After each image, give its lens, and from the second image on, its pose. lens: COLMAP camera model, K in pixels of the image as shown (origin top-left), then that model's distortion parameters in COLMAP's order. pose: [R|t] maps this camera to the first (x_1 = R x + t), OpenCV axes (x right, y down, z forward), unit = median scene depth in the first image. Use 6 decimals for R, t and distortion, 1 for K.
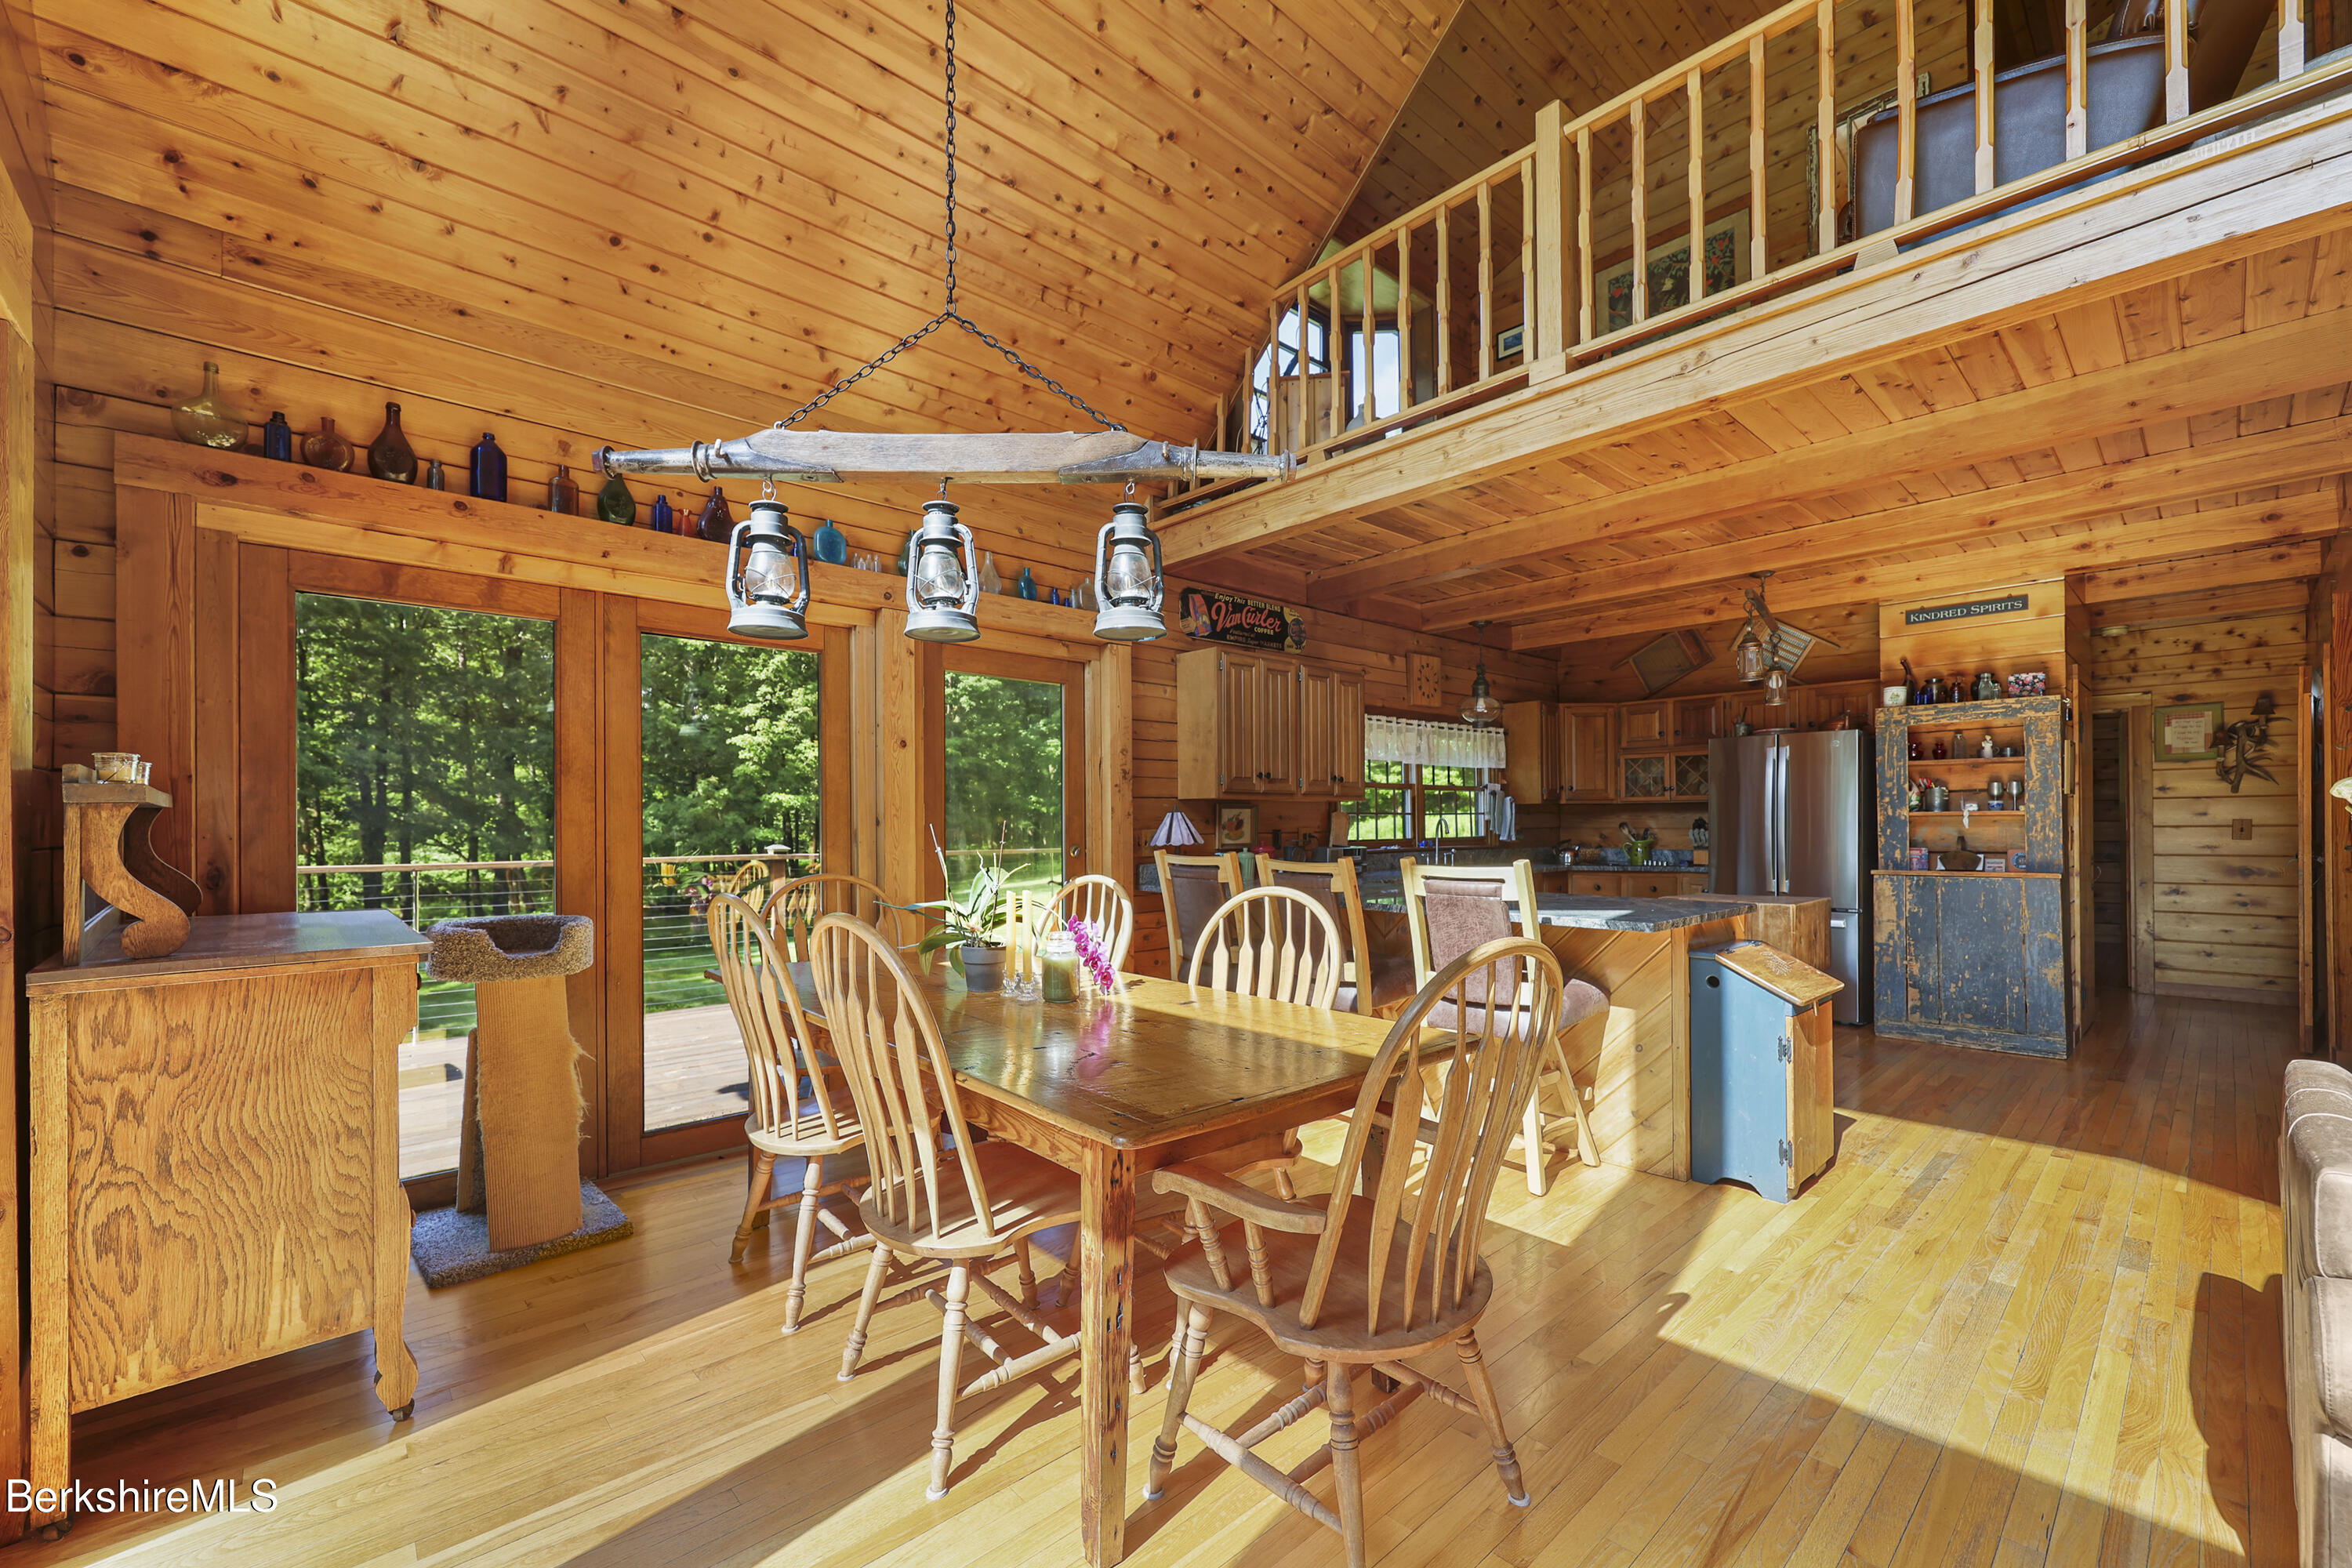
lens RADIAL K [[960.6, 0, 1194.7], [0, 960.6, 819.8], [0, 0, 1]] dist [-0.000022, -0.000727]
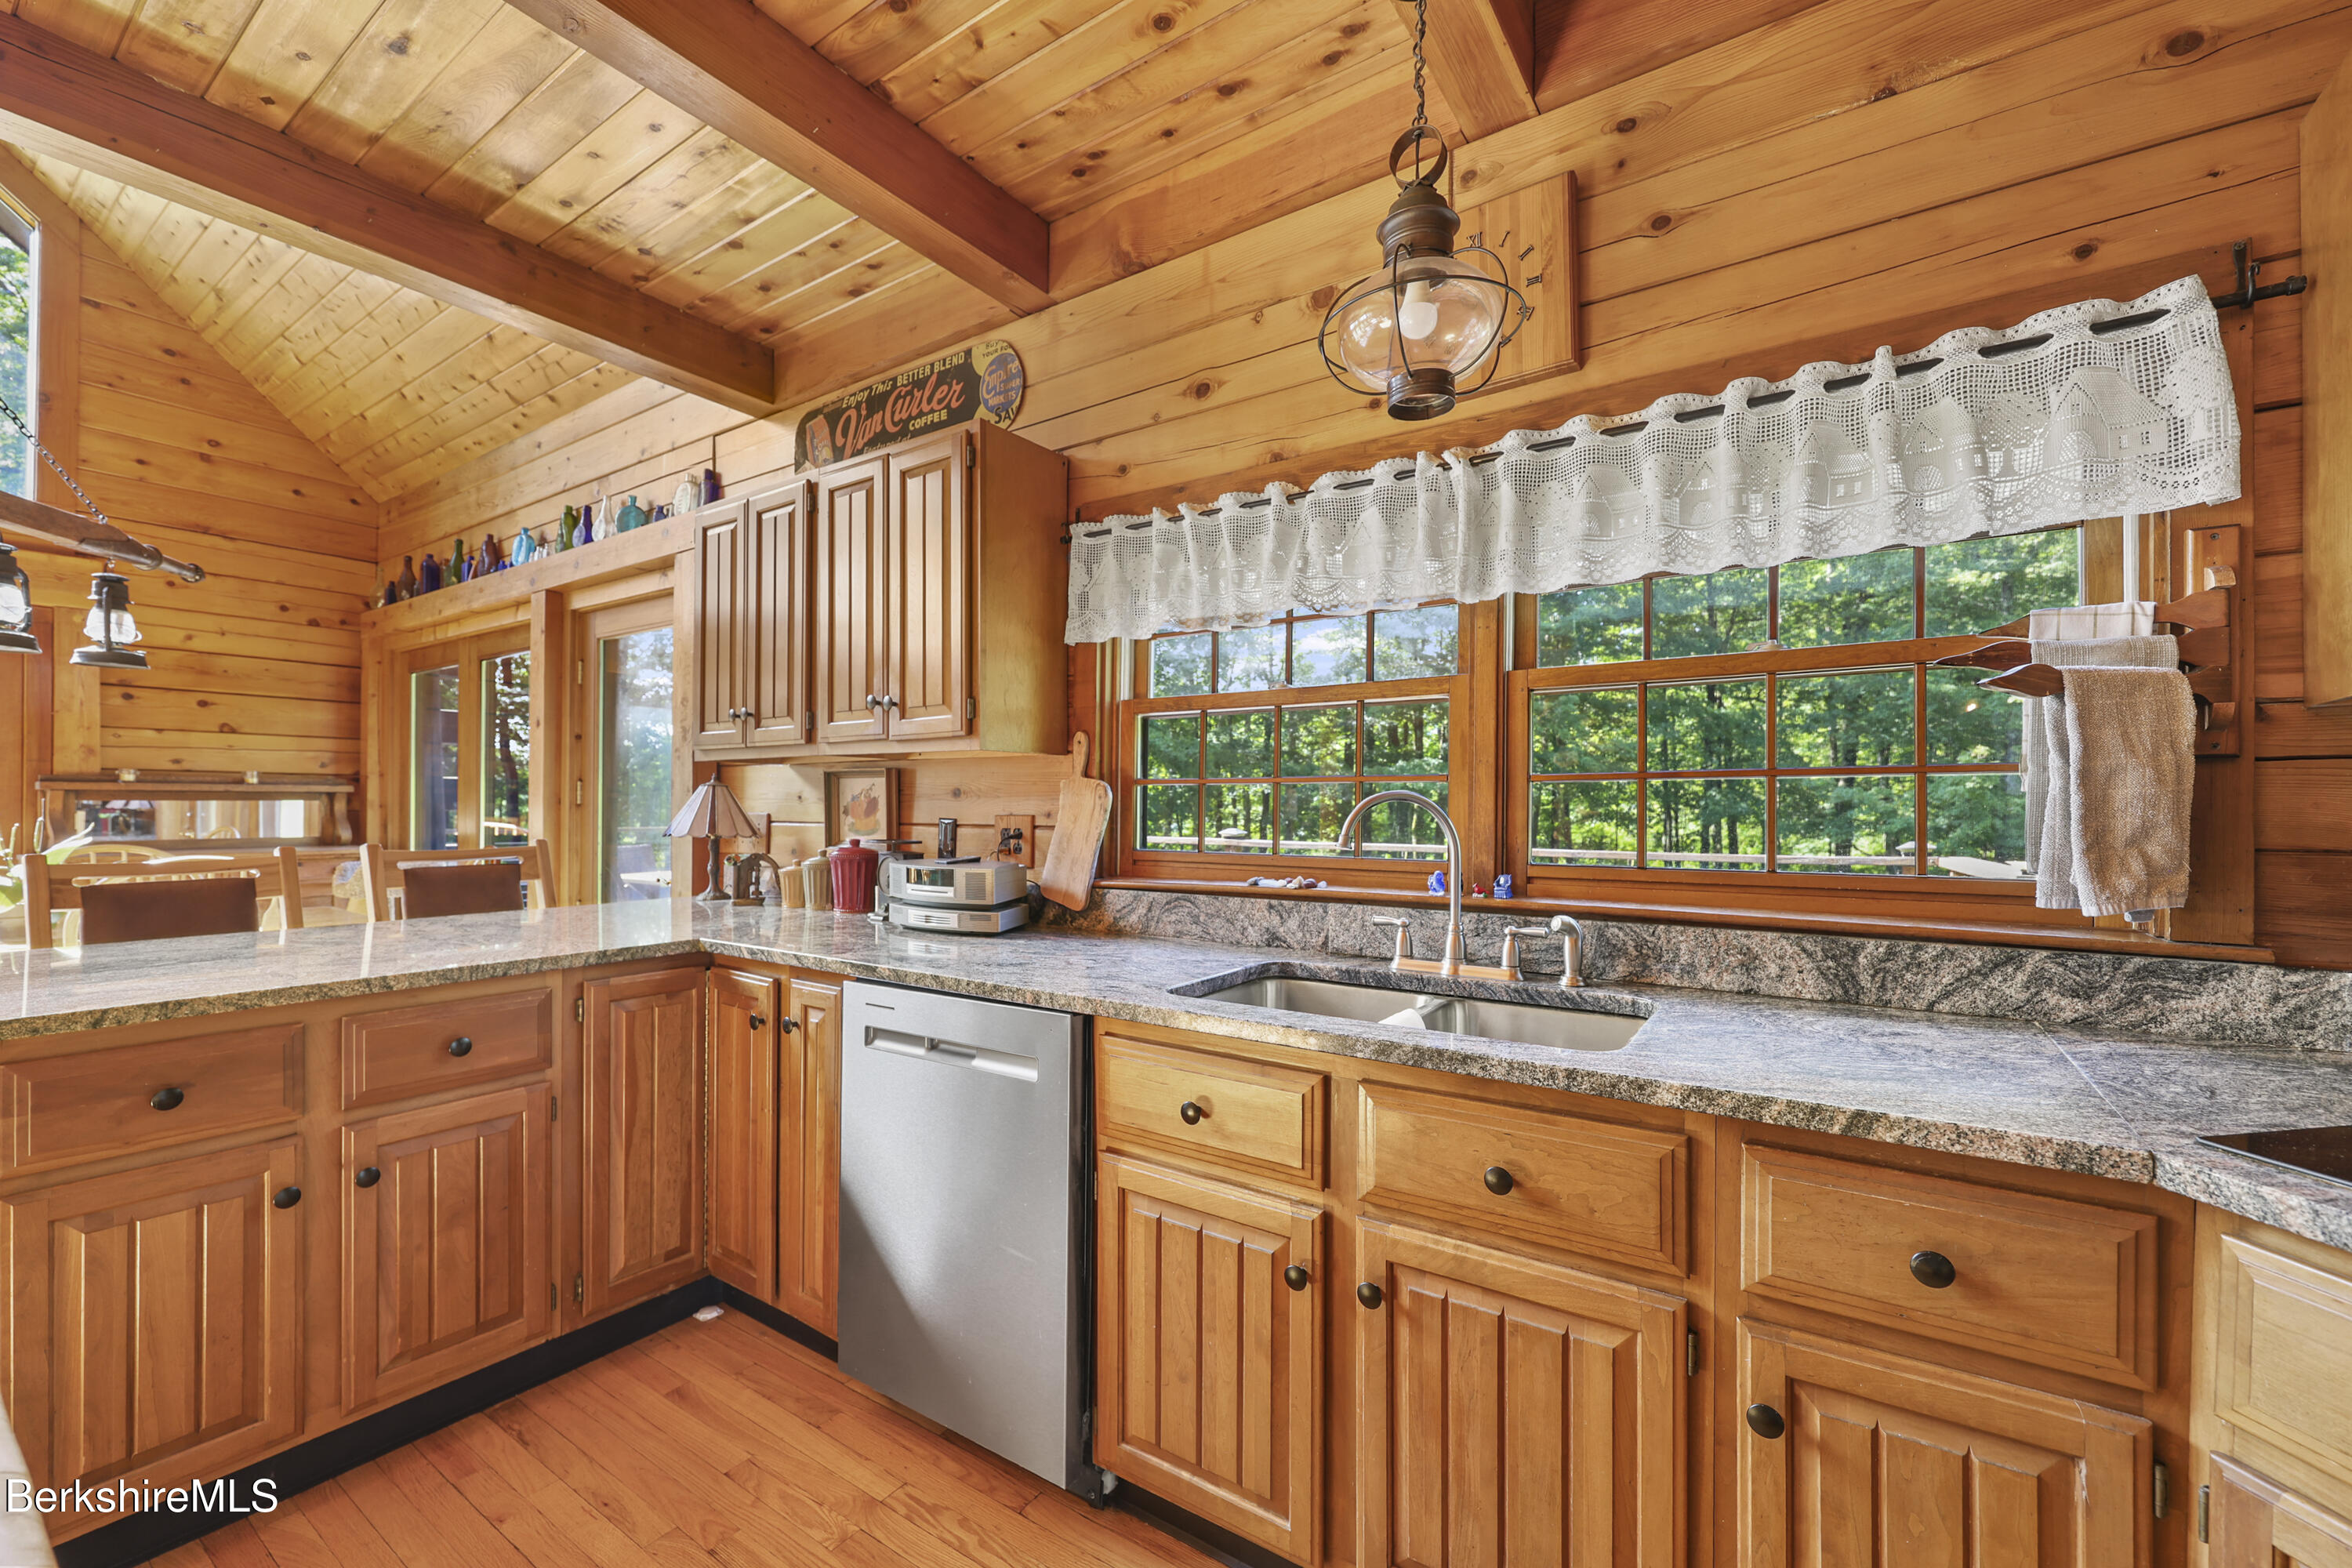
lens RADIAL K [[960.6, 0, 1182.3], [0, 960.6, 812.2], [0, 0, 1]] dist [-0.000022, -0.000727]
pose [[0.216985, 0.010633, -0.976117, 0.591254], [-0.002938, 0.999943, 0.010240, 0.001454], [0.976171, 0.000646, 0.217004, 1.022716]]
